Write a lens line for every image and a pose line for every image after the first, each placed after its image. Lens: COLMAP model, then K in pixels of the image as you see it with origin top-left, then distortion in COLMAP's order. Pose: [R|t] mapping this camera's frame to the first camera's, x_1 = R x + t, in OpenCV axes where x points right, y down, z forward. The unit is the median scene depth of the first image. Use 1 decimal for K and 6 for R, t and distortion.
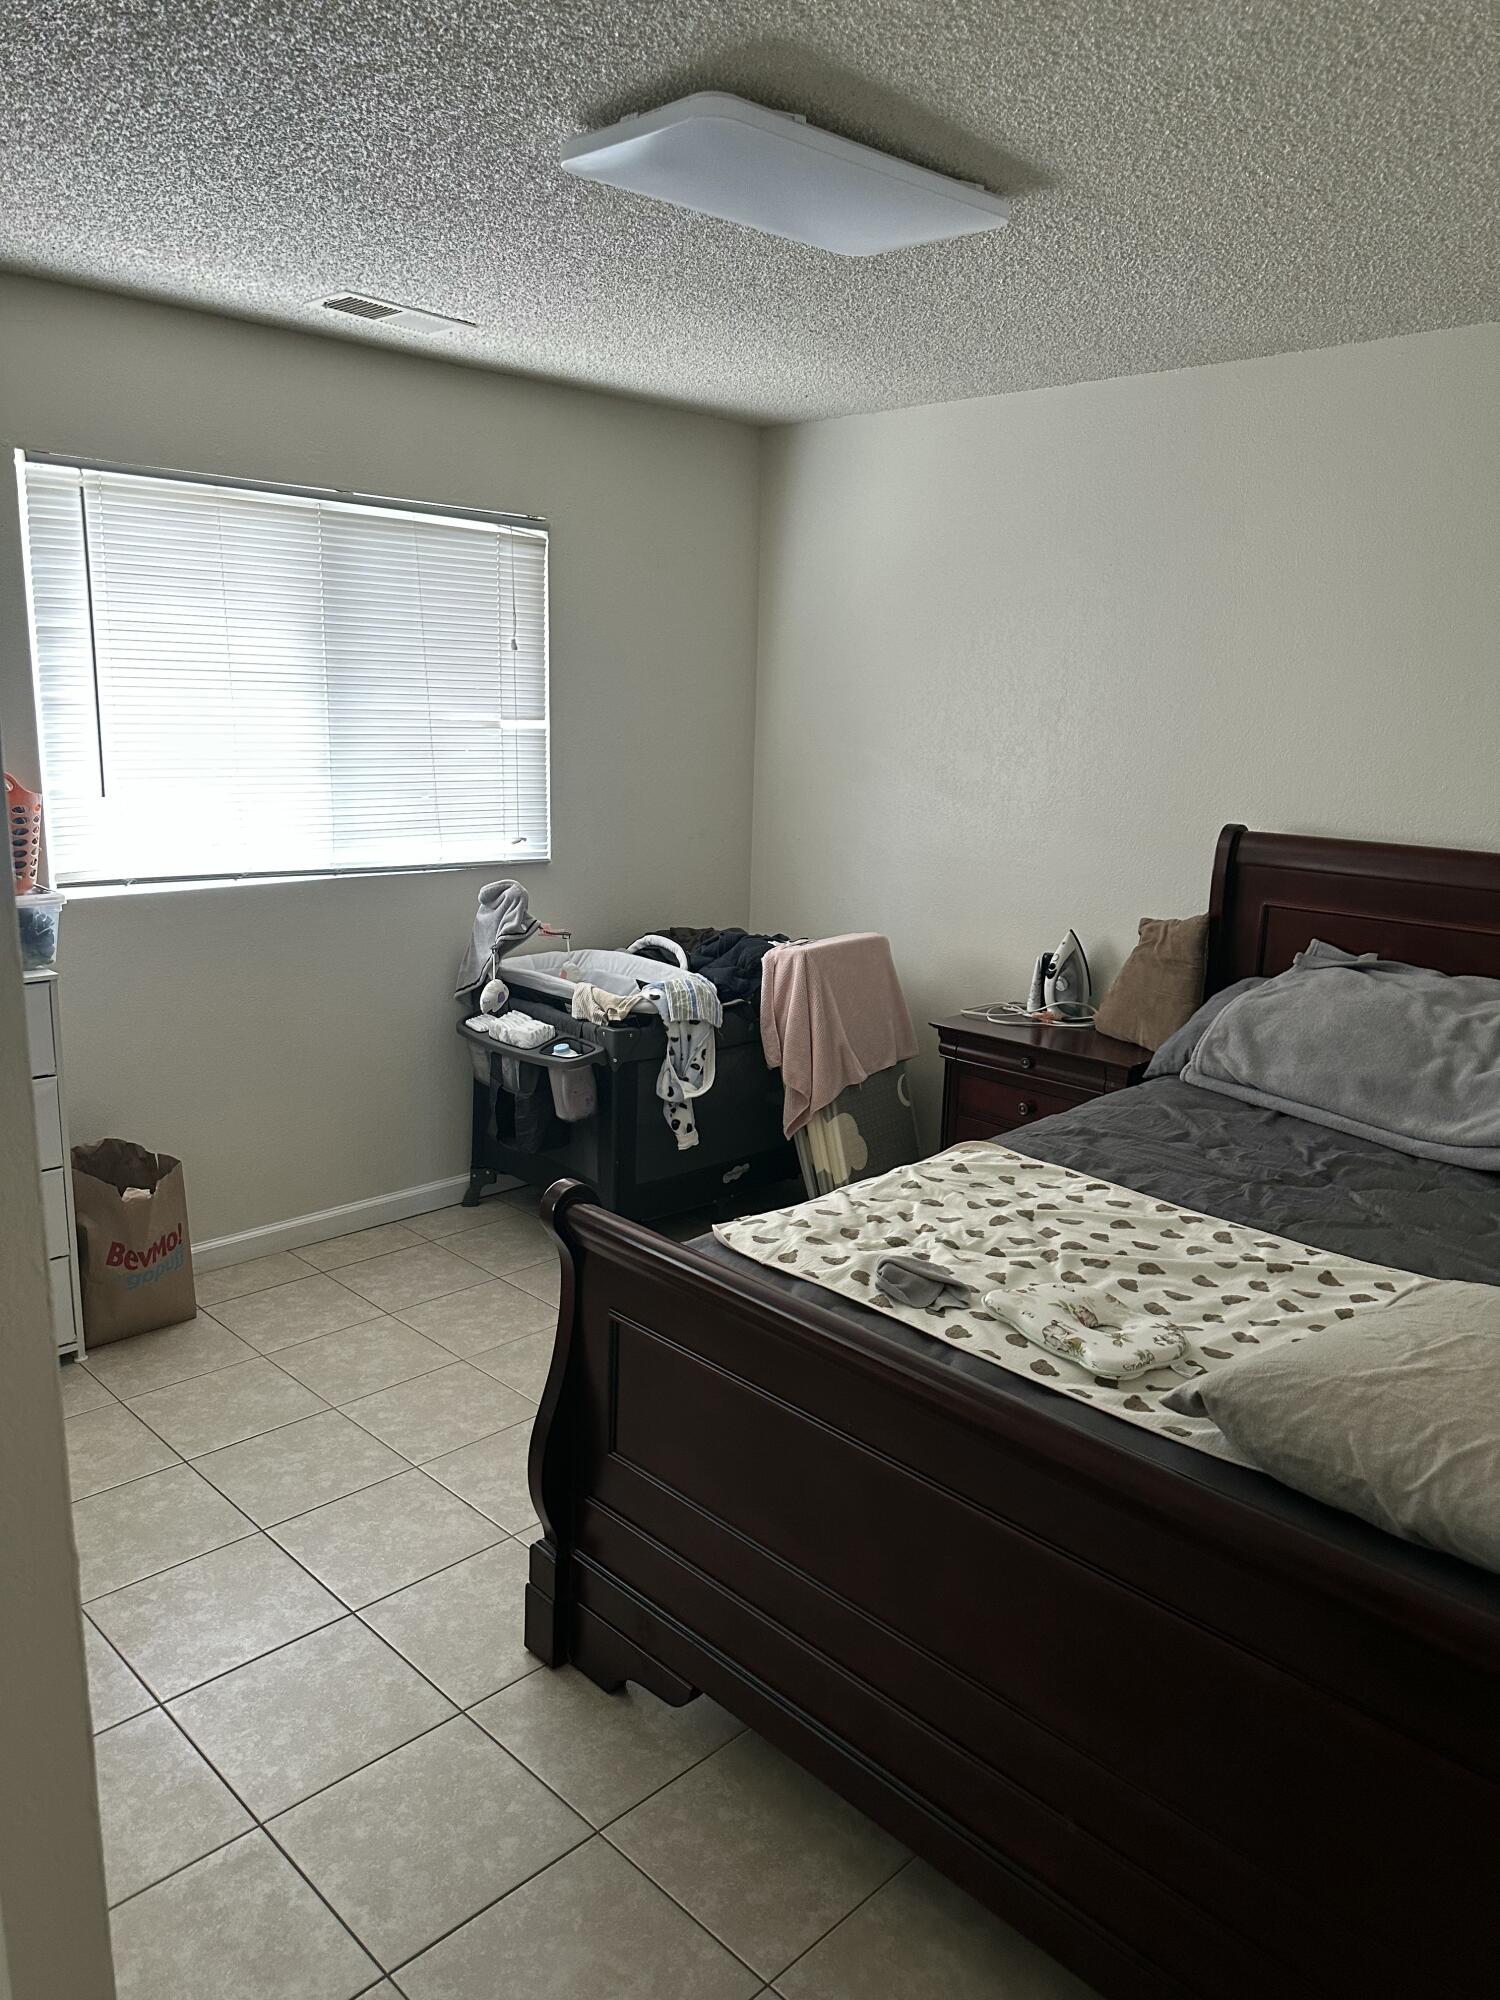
lens RADIAL K [[1416.5, 0, 752.6], [0, 1416.5, 1075.9], [0, 0, 1]] dist [0.057711, -0.088167]
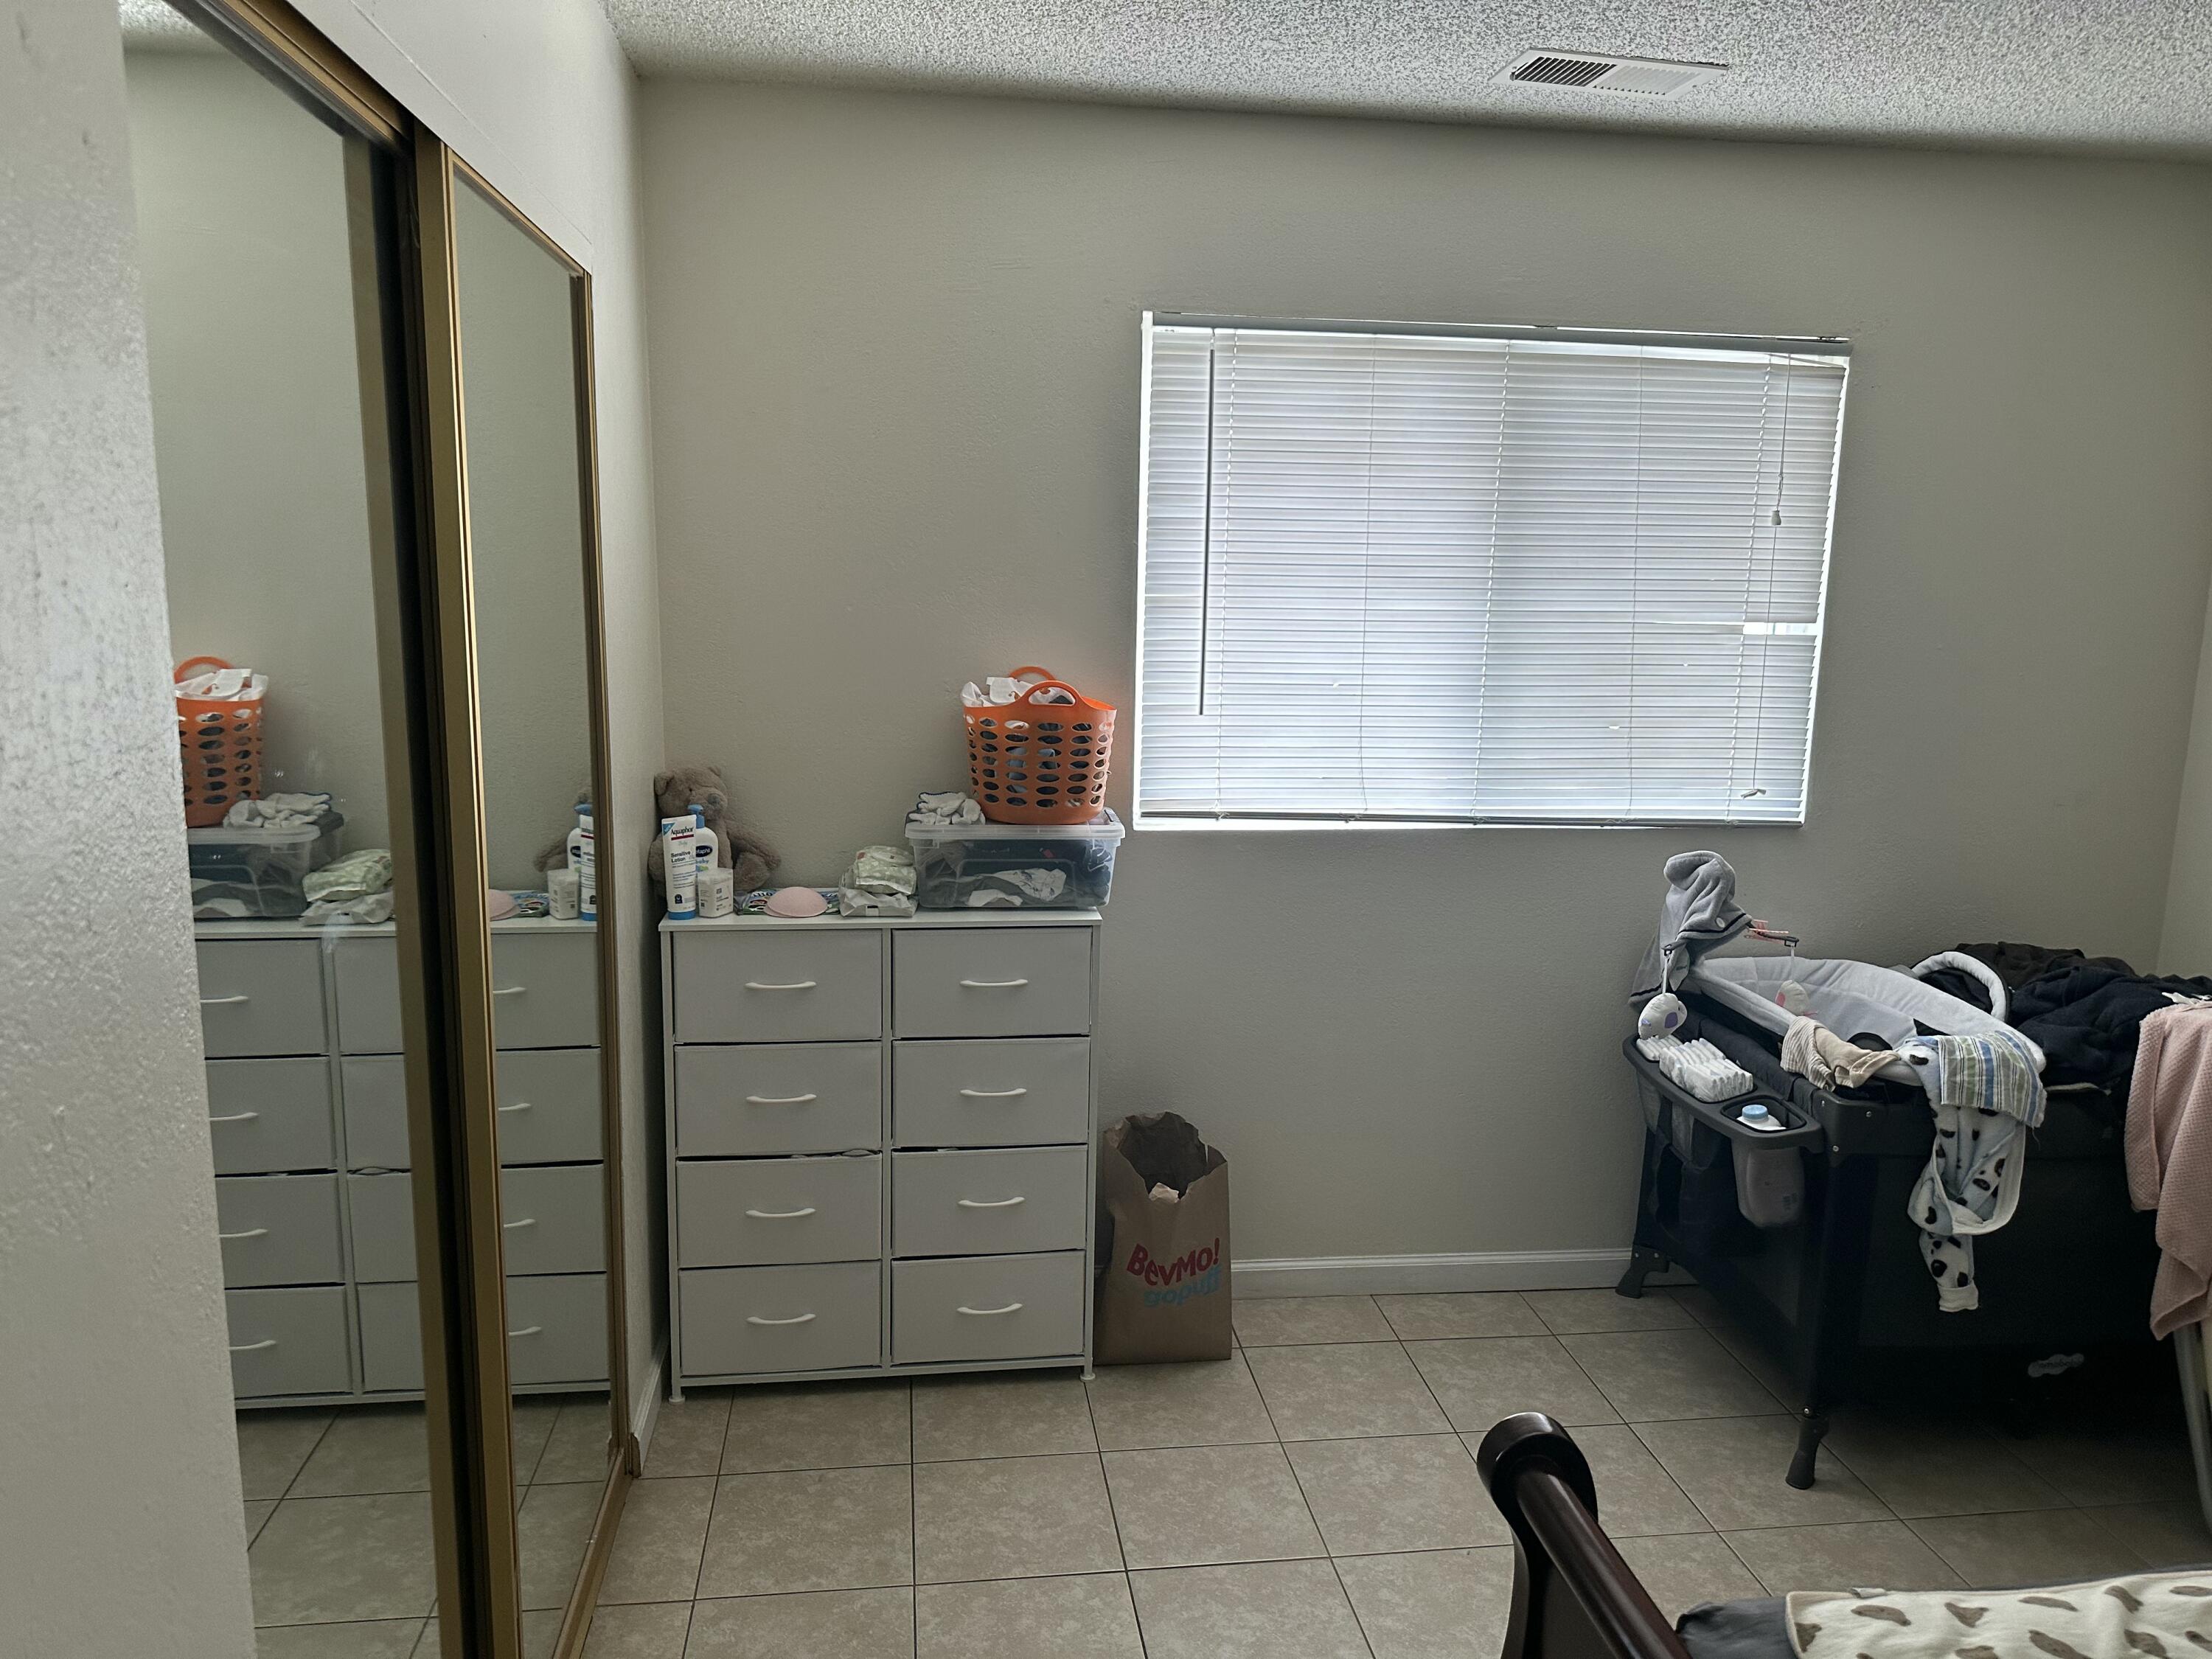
lens RADIAL K [[1566.6, 0, 1105.5], [0, 1566.6, 856.3], [0, 0, 1]] dist [0.057711, -0.088167]
pose [[0.792137, 0.095398, -0.602842, 0.056424], [-0.154395, 0.986905, -0.046701, -0.055315], [0.590492, 0.130069, 0.796493, 0.223512]]
